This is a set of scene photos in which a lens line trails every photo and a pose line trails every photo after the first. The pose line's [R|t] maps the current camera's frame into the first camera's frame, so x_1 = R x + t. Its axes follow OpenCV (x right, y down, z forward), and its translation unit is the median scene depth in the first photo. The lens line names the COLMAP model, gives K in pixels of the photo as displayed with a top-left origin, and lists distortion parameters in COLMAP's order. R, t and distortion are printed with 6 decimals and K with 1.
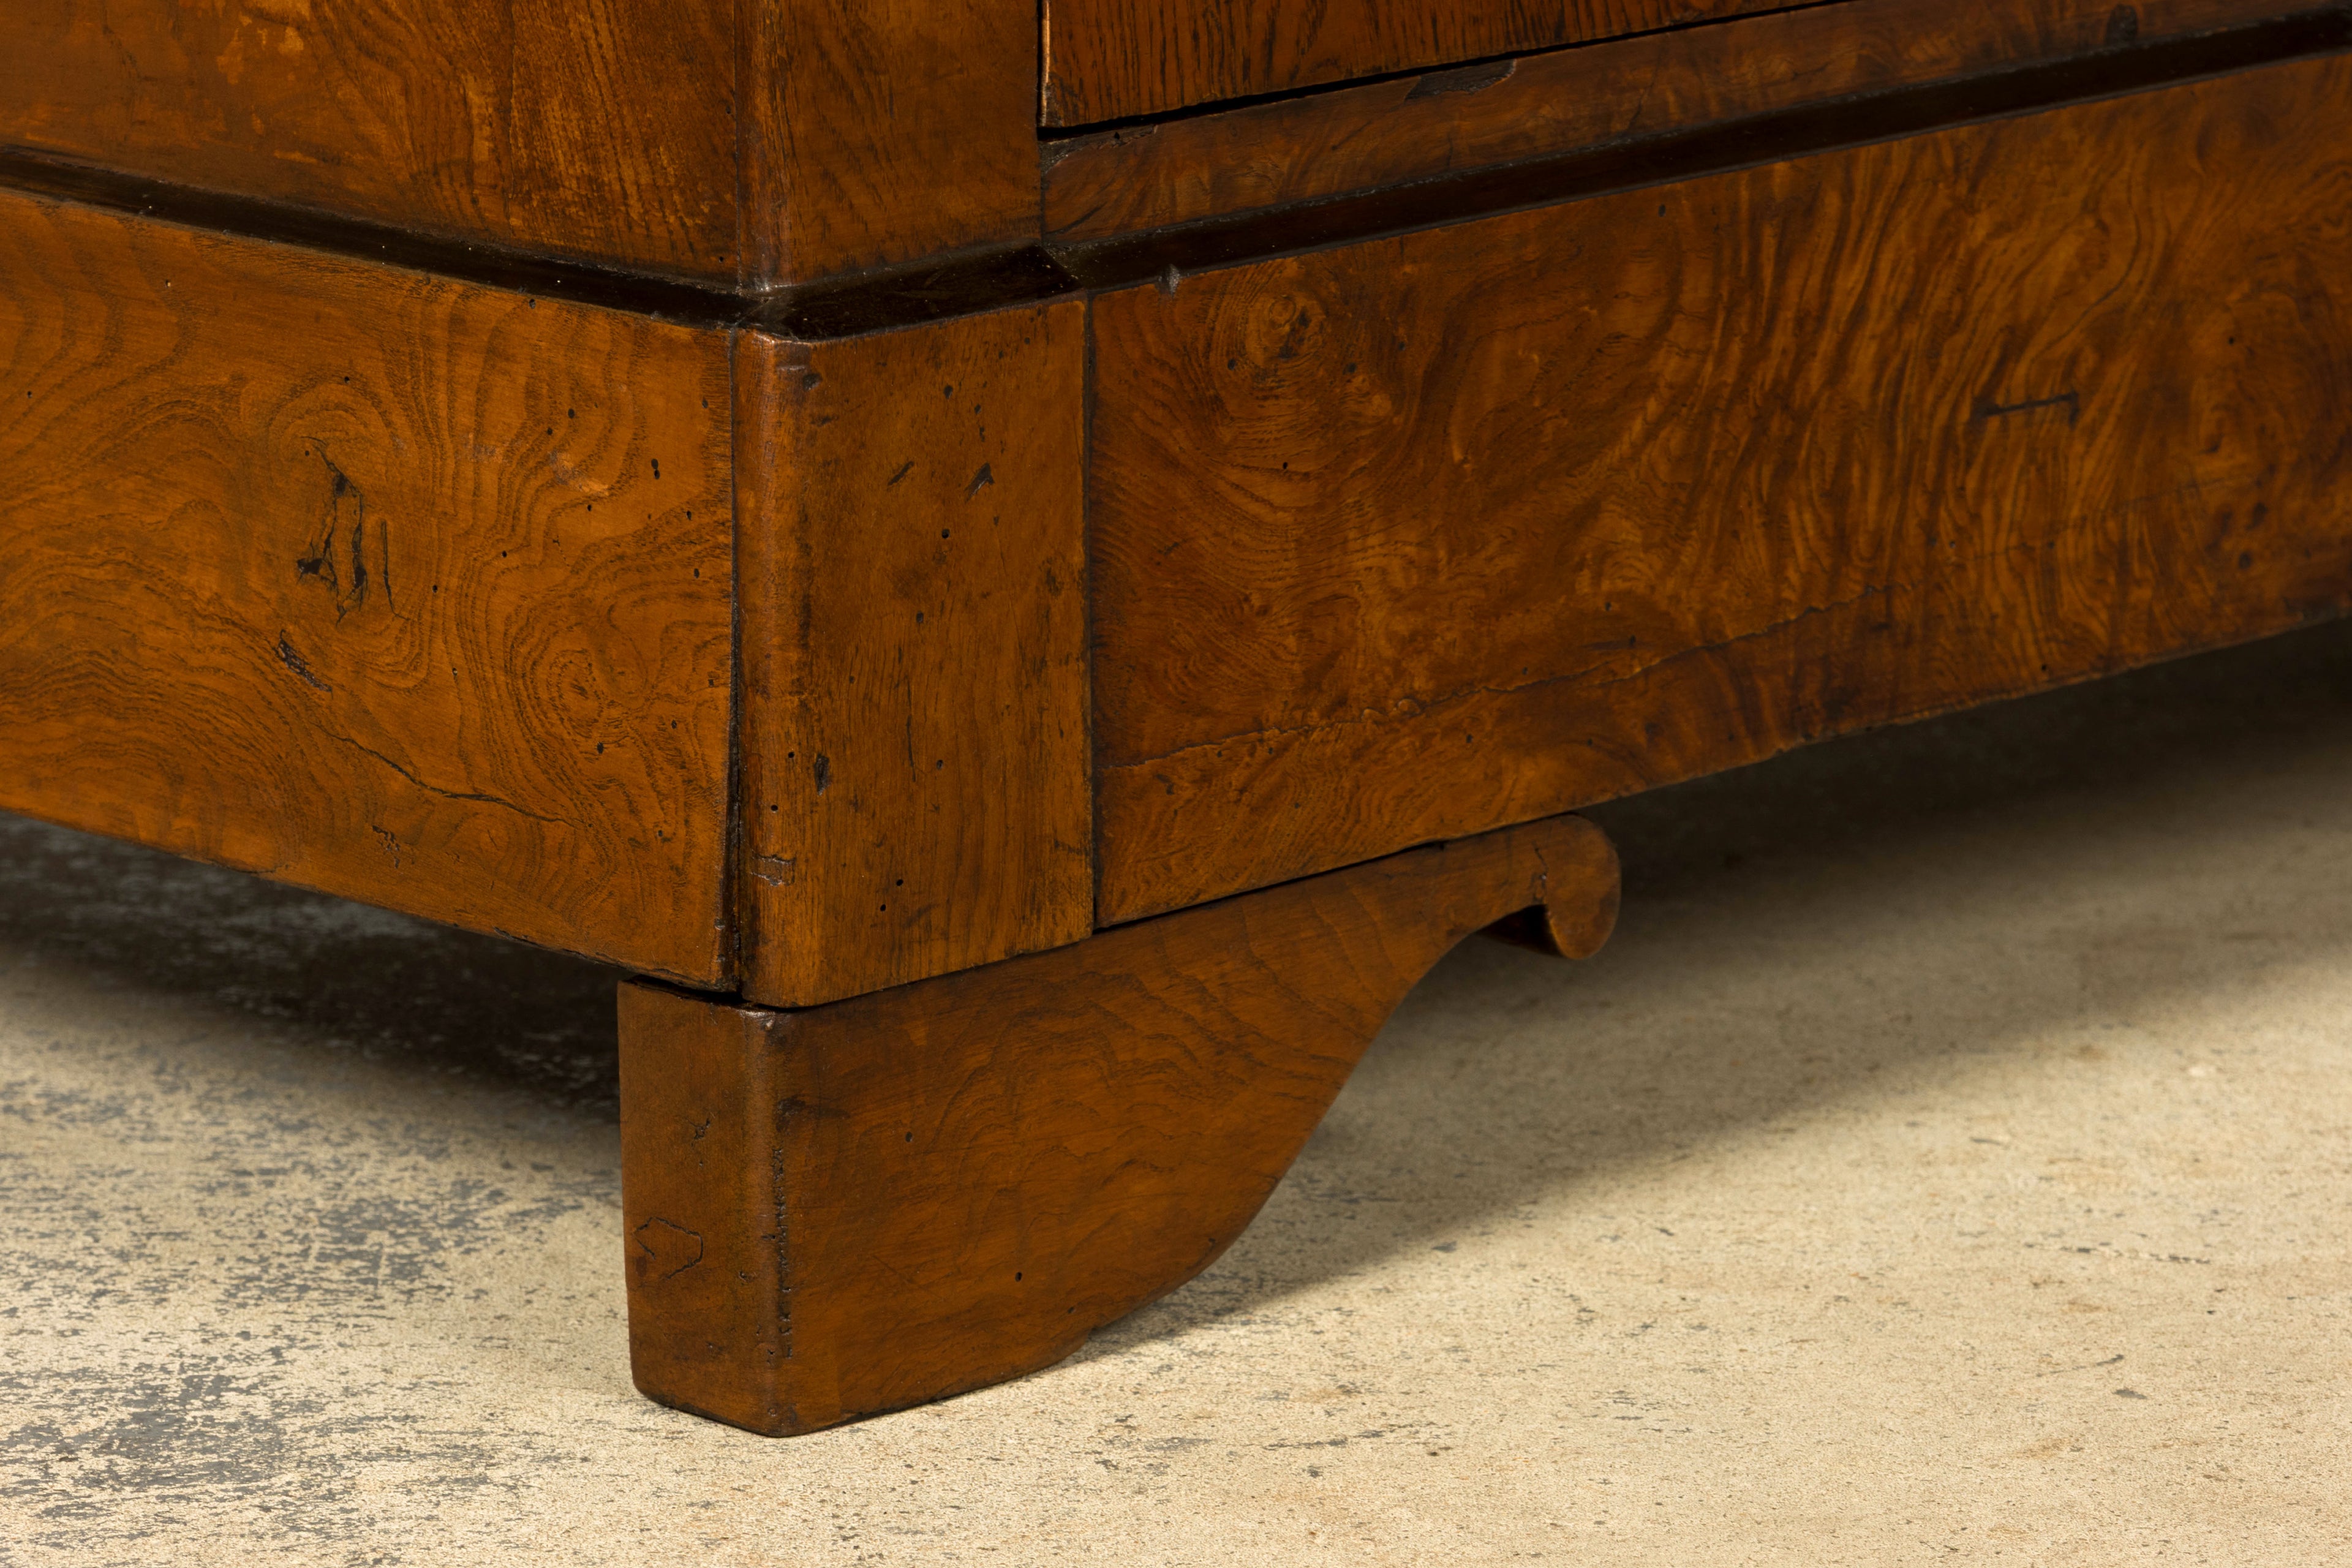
lens RADIAL K [[11273.2, 0, 1176.0], [0, 11273.2, 784.0], [0, 0, 1]] dist [-0.000779, -2.322678]
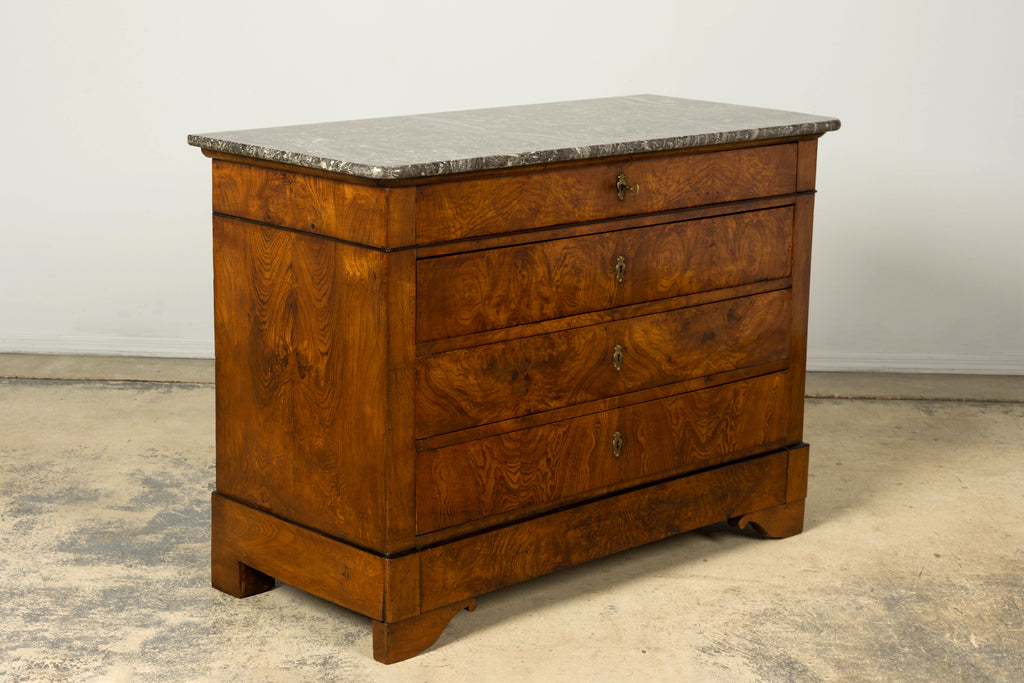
lens RADIAL K [[2053.9, 0, 512.0], [0, 2053.9, 341.5], [0, 0, 1]] dist [-0.002644, -0.161005]
pose [[0.999649, 0.019047, -0.018407, 0.102145], [-0.019239, 0.999762, -0.010300, -0.209238], [0.018207, 0.010651, 0.999778, -0.818372]]
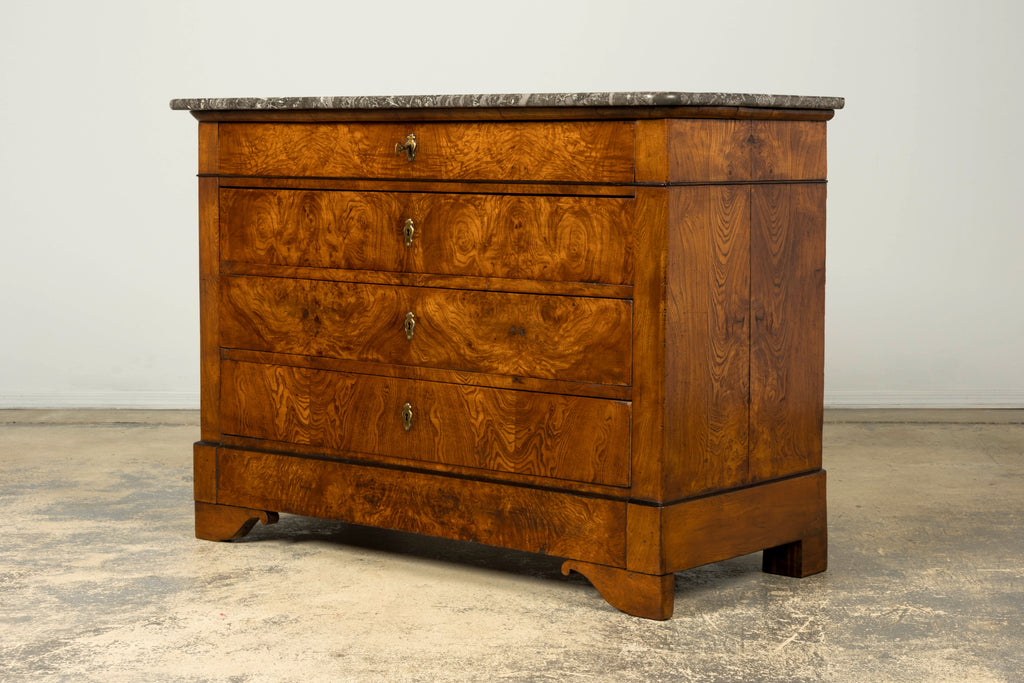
lens RADIAL K [[2053.9, 0, 512.0], [0, 2053.9, 341.5], [0, 0, 1]] dist [-0.002644, -0.161005]
pose [[0.106131, 0.093079, -0.989986, 2.038686], [-0.229980, 0.970912, 0.066631, -0.348564], [0.967391, 0.220605, 0.124450, 0.980484]]
